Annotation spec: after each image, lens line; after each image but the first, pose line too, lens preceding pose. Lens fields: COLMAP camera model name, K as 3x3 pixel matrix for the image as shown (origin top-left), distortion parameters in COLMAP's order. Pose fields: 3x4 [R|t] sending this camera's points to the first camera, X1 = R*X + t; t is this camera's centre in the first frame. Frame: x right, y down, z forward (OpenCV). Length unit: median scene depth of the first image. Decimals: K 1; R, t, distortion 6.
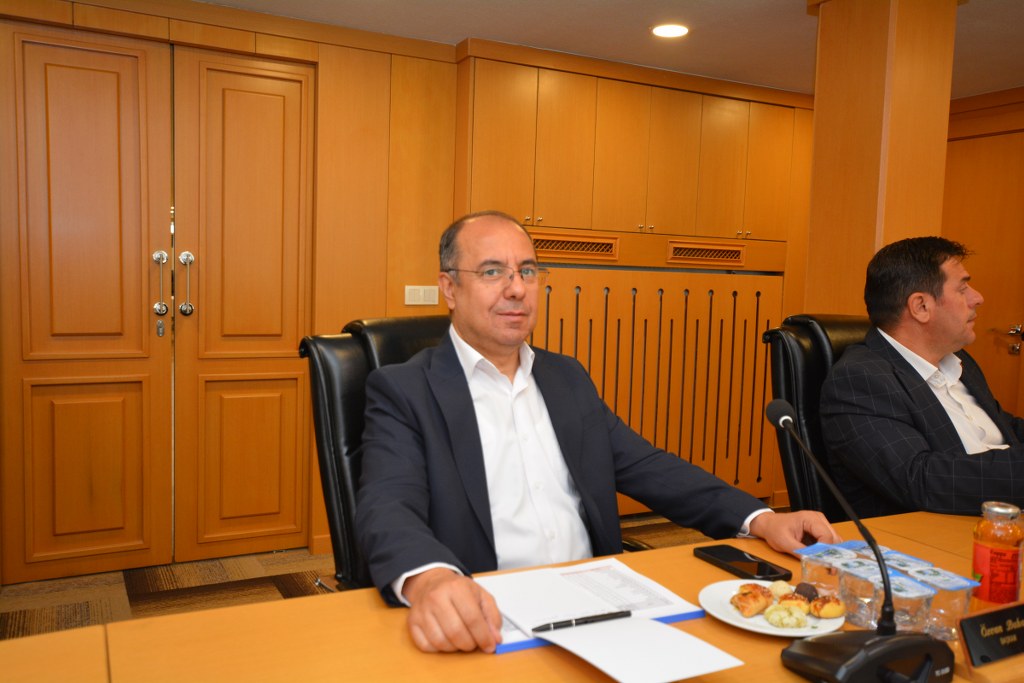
lens RADIAL K [[897.6, 0, 535.2], [0, 897.6, 353.5], [0, 0, 1]] dist [0.005915, 0.052009]
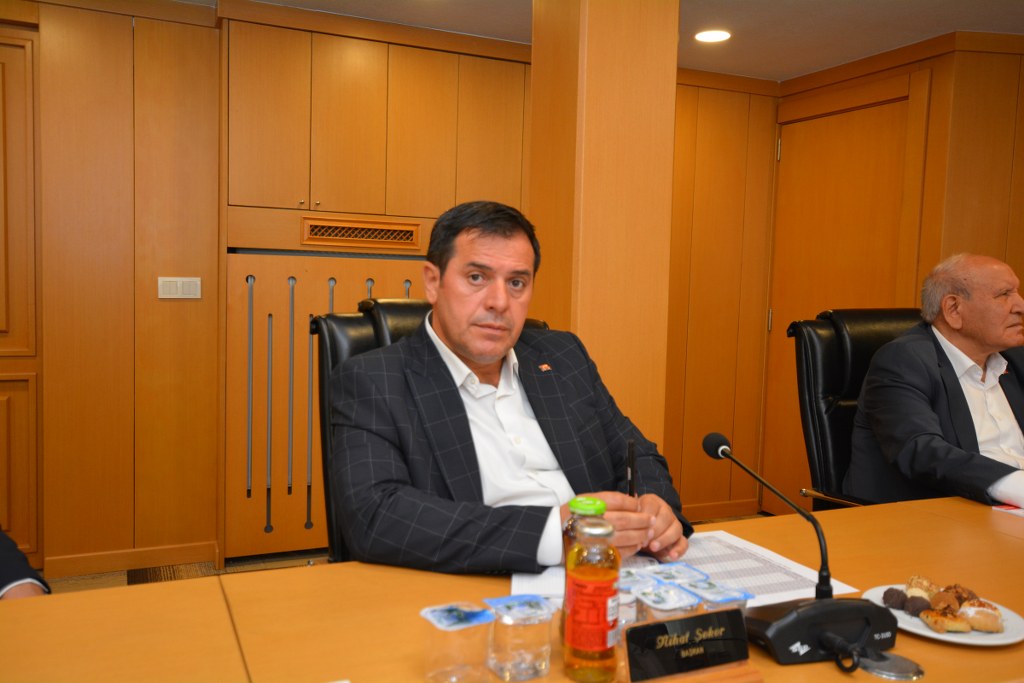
lens RADIAL K [[897.6, 0, 510.2], [0, 897.6, 334.8], [0, 0, 1]] dist [0.005915, 0.052009]
pose [[0.997835, 0.006708, -0.065431, 0.300320], [-0.008031, 0.999768, -0.019977, -0.003666], [0.065281, 0.020459, 0.997657, 0.155317]]
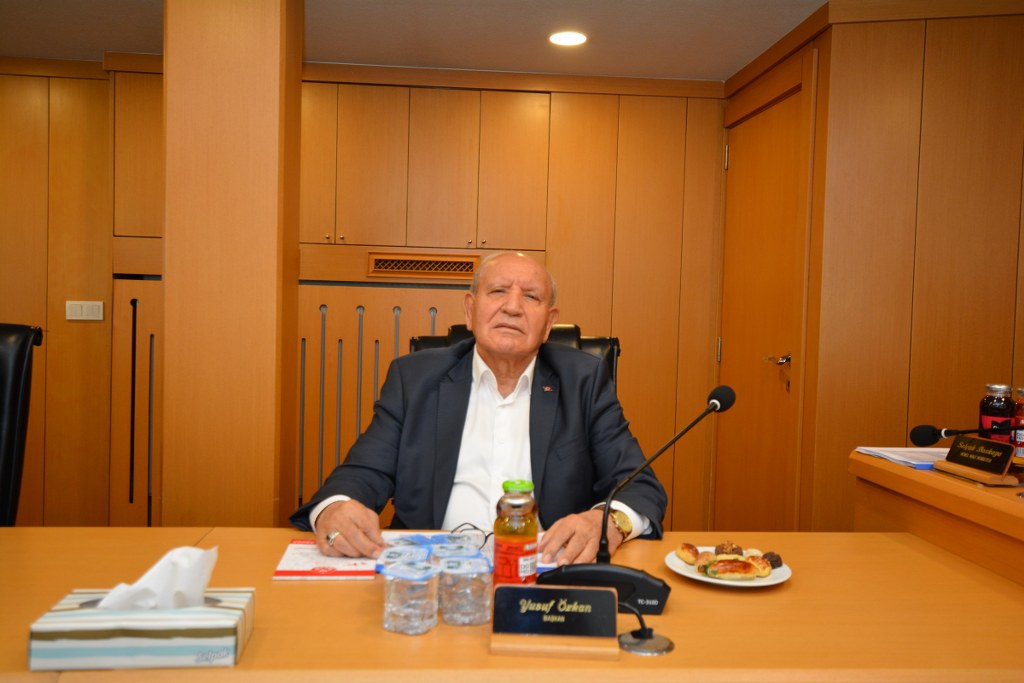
lens RADIAL K [[812.9, 0, 512.0], [0, 812.9, 346.2], [0, 0, 1]] dist [0.018873, 0.008763]
pose [[0.908896, 0.016571, -0.416694, 0.596960], [-0.034944, 0.998722, -0.036503, -0.006773], [0.415557, 0.047738, 0.908314, 0.311925]]
